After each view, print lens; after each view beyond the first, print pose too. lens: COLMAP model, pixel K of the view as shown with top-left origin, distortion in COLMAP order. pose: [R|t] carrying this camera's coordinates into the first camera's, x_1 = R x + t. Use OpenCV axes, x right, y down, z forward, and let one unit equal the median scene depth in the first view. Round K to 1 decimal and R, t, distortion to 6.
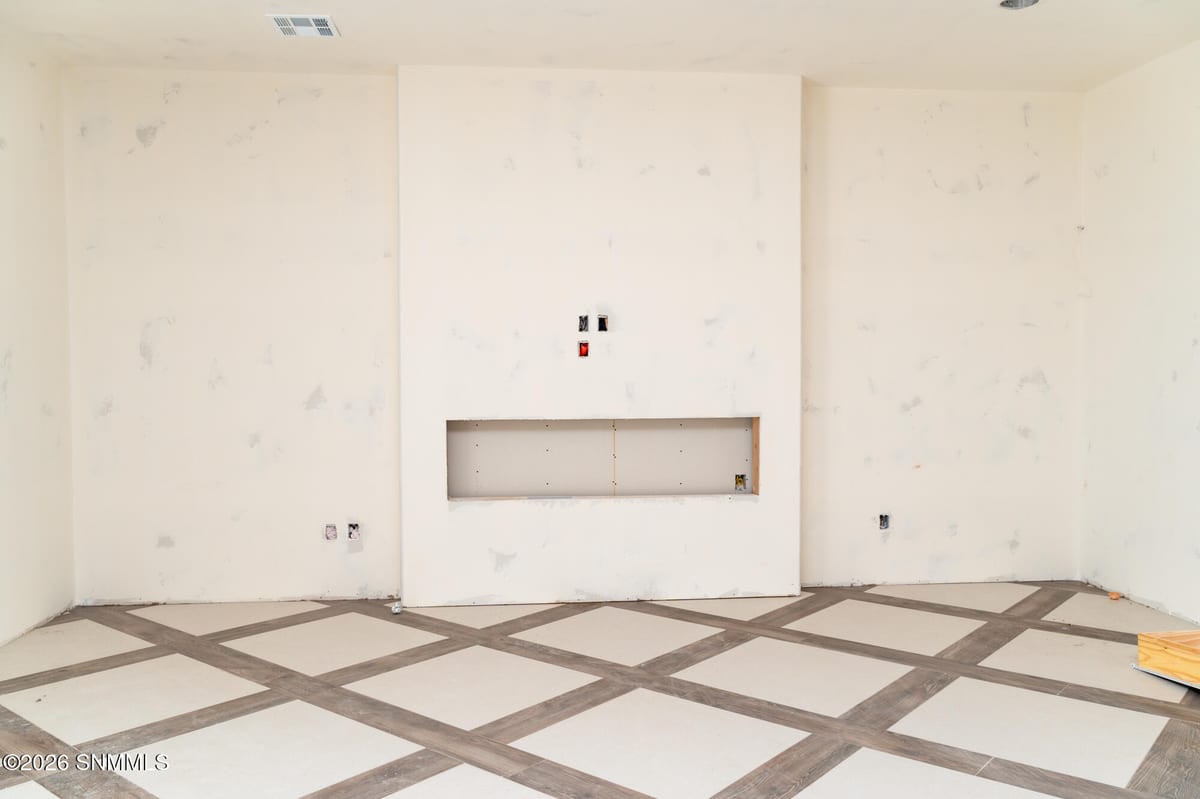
lens RADIAL K [[941.3, 0, 601.3], [0, 941.3, 402.5], [0, 0, 1]] dist [0.005967, -0.016853]
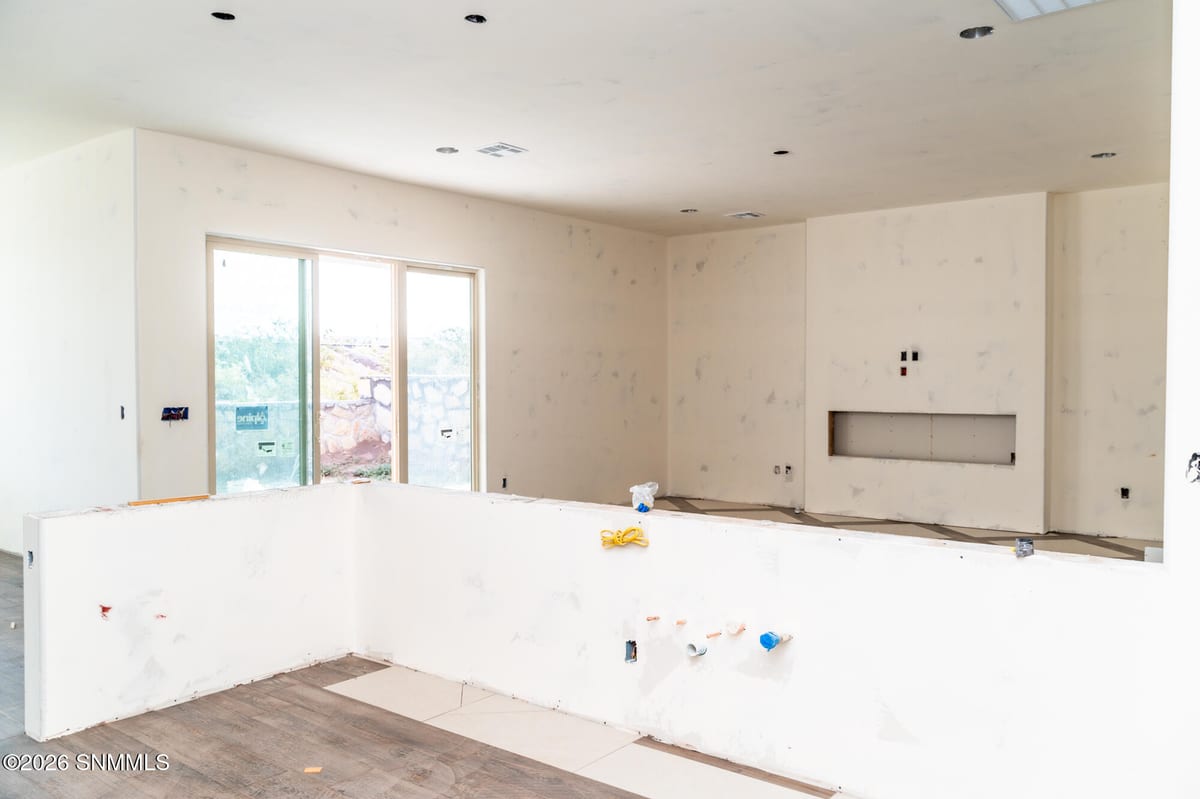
lens RADIAL K [[941.3, 0, 600.1], [0, 941.3, 400.0], [0, 0, 1]] dist [0.005967, -0.016853]
pose [[0.721860, 0.018676, -0.691787, 0.751103], [-0.028696, 0.999584, -0.002958, 0.015565], [0.691444, 0.021987, 0.722095, -0.592674]]
